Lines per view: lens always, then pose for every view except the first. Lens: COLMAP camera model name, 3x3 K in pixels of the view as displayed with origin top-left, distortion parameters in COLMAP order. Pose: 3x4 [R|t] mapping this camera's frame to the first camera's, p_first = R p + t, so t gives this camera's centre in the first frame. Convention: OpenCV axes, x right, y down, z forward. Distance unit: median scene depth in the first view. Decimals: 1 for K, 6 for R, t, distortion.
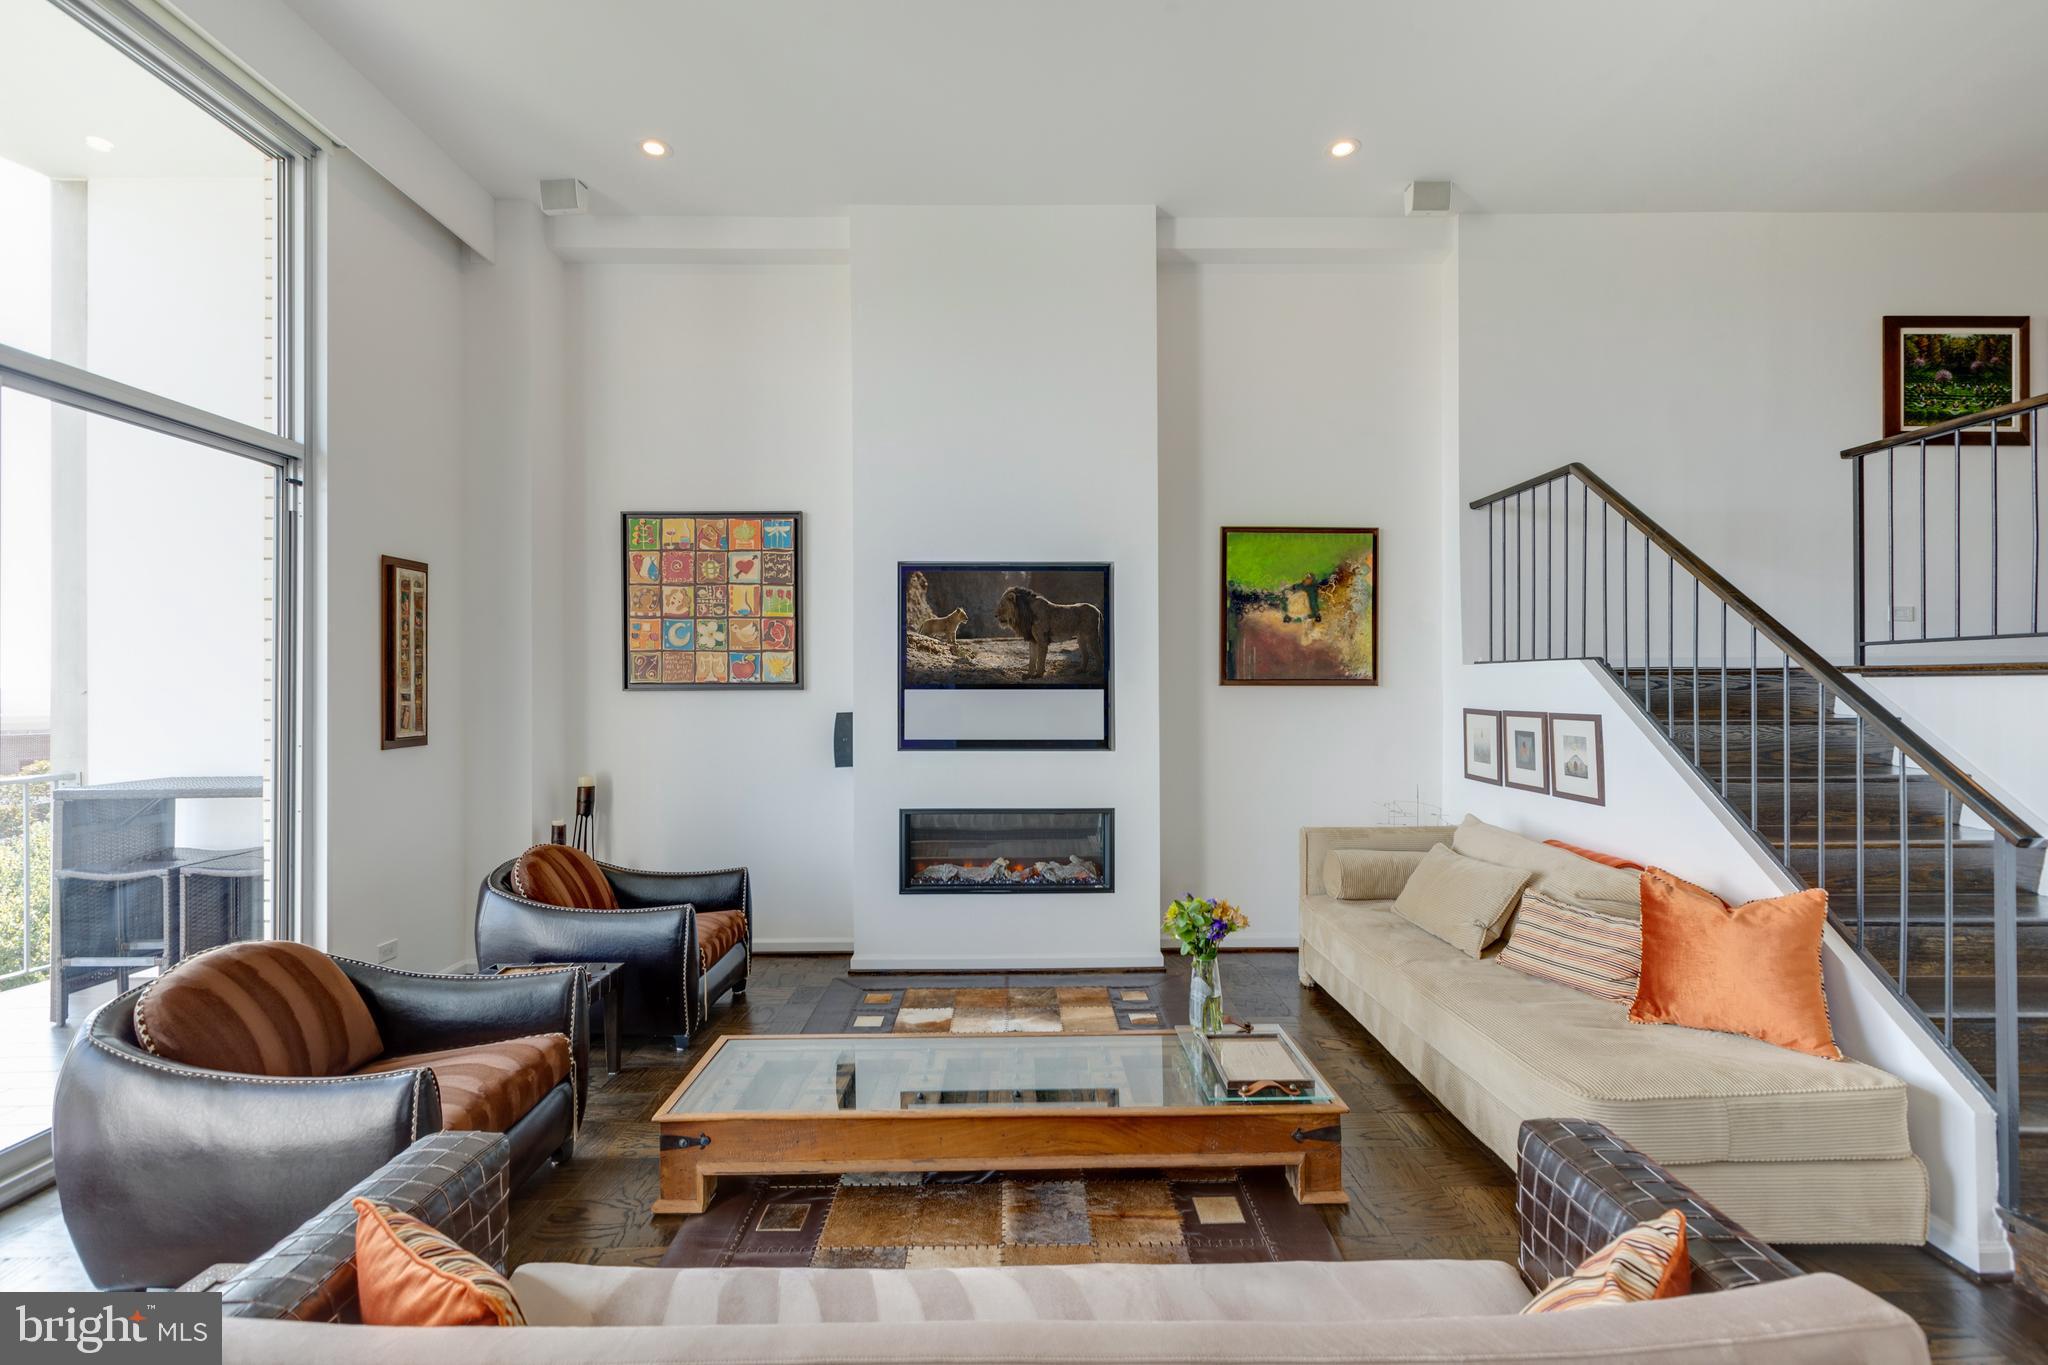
lens RADIAL K [[902.7, 0, 1025.8], [0, 902.7, 681.9], [0, 0, 1]] dist [-0.003774, 0.000139]
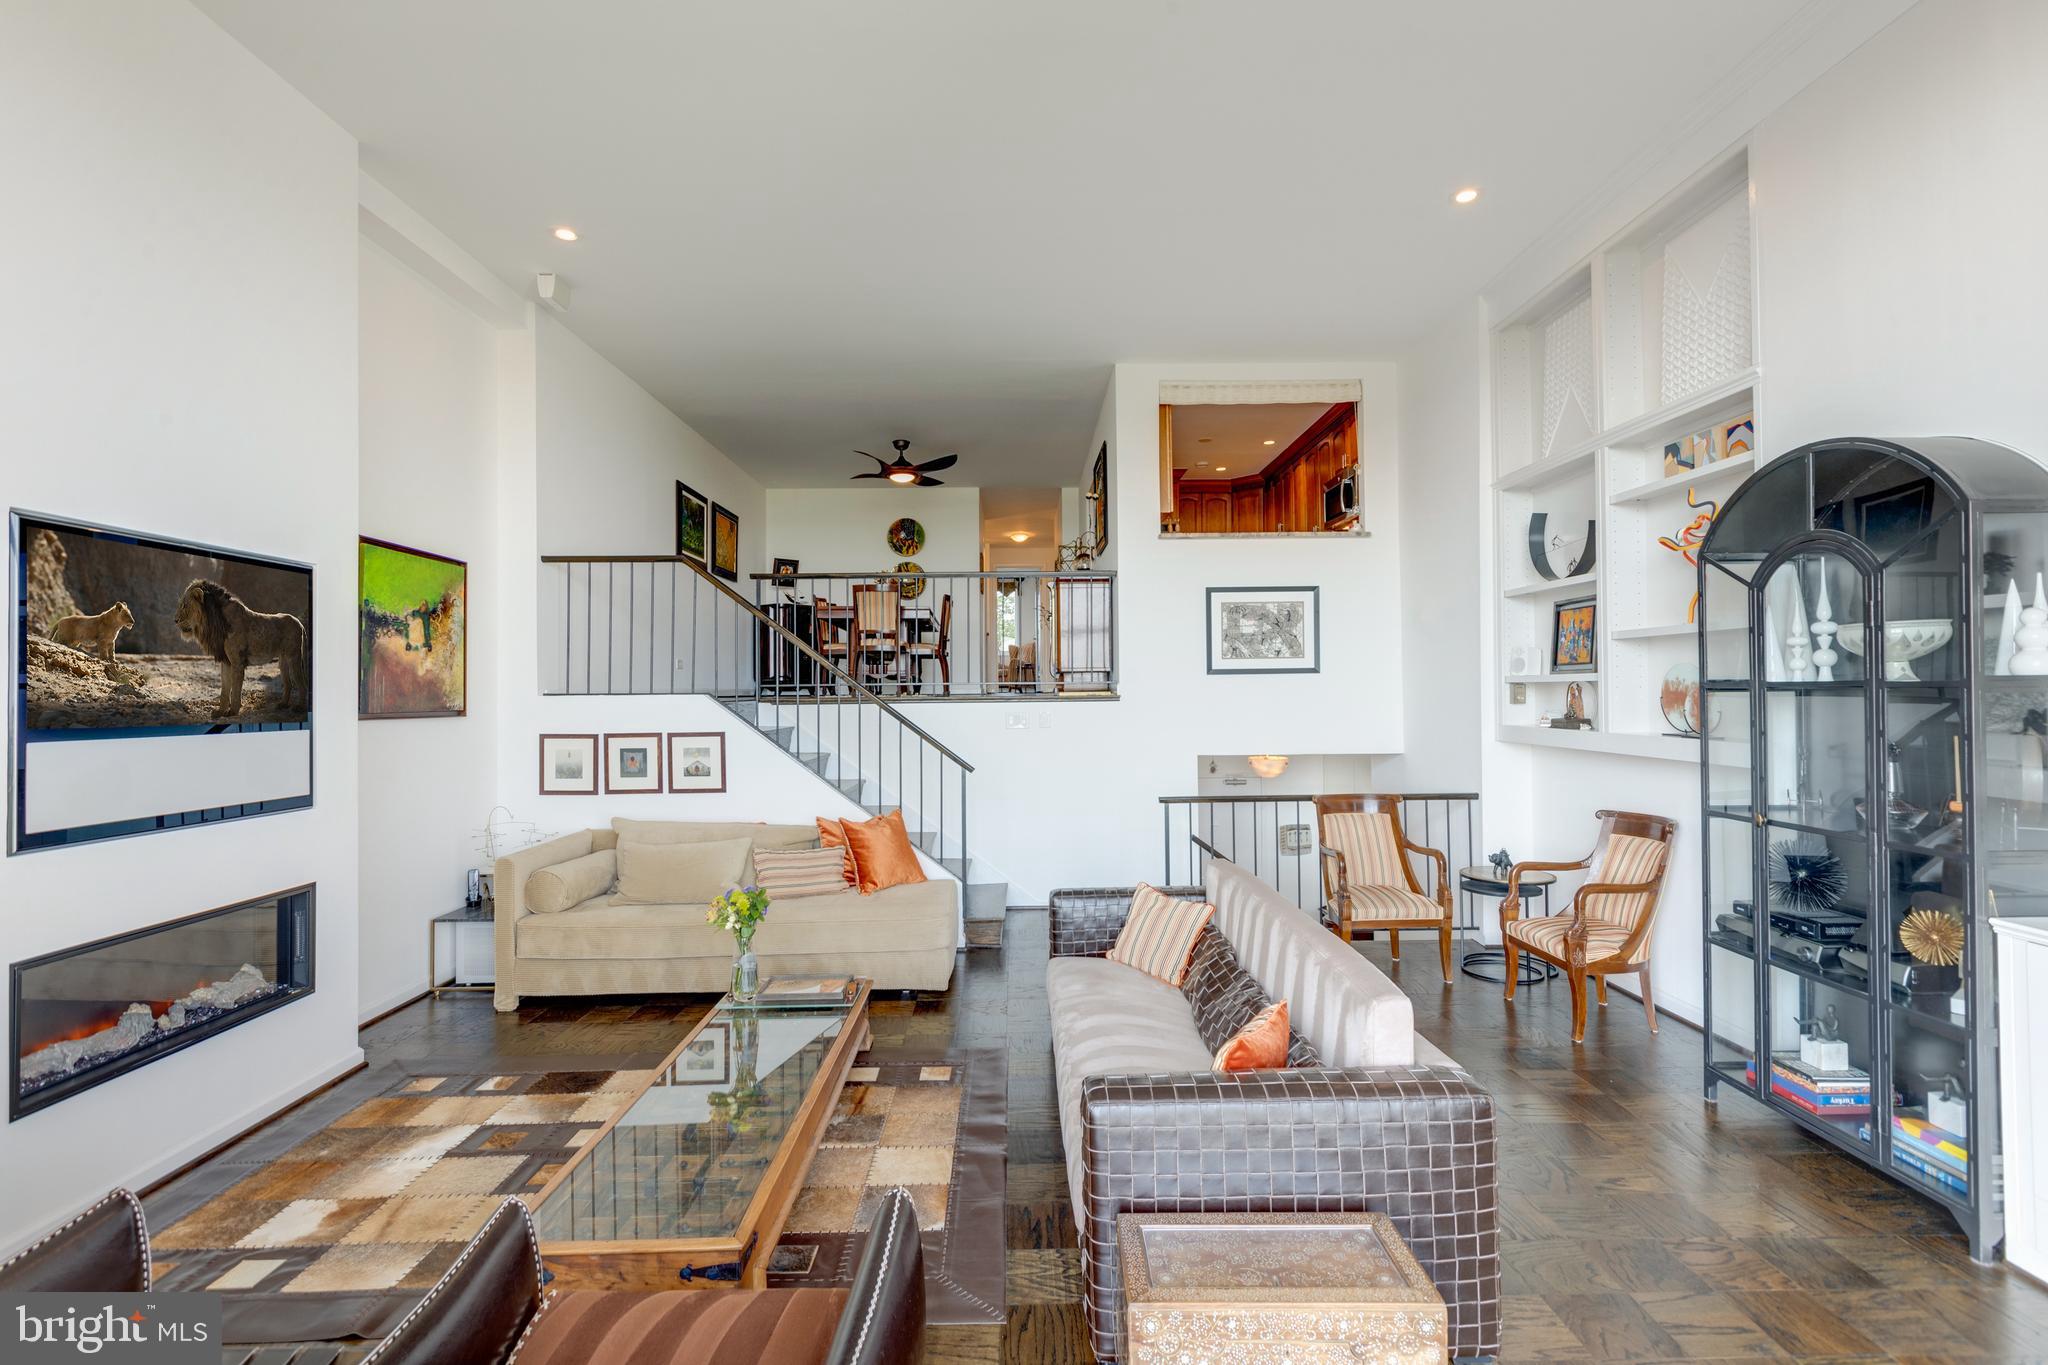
lens RADIAL K [[902.7, 0, 1027.3], [0, 902.7, 683.1], [0, 0, 1]] dist [-0.003774, 0.000139]
pose [[-0.001941, 0.015948, 0.999871, -0.677918], [0.010332, 0.999820, -0.015927, -0.011876], [-0.999945, 0.010299, -0.002106, 0.391649]]
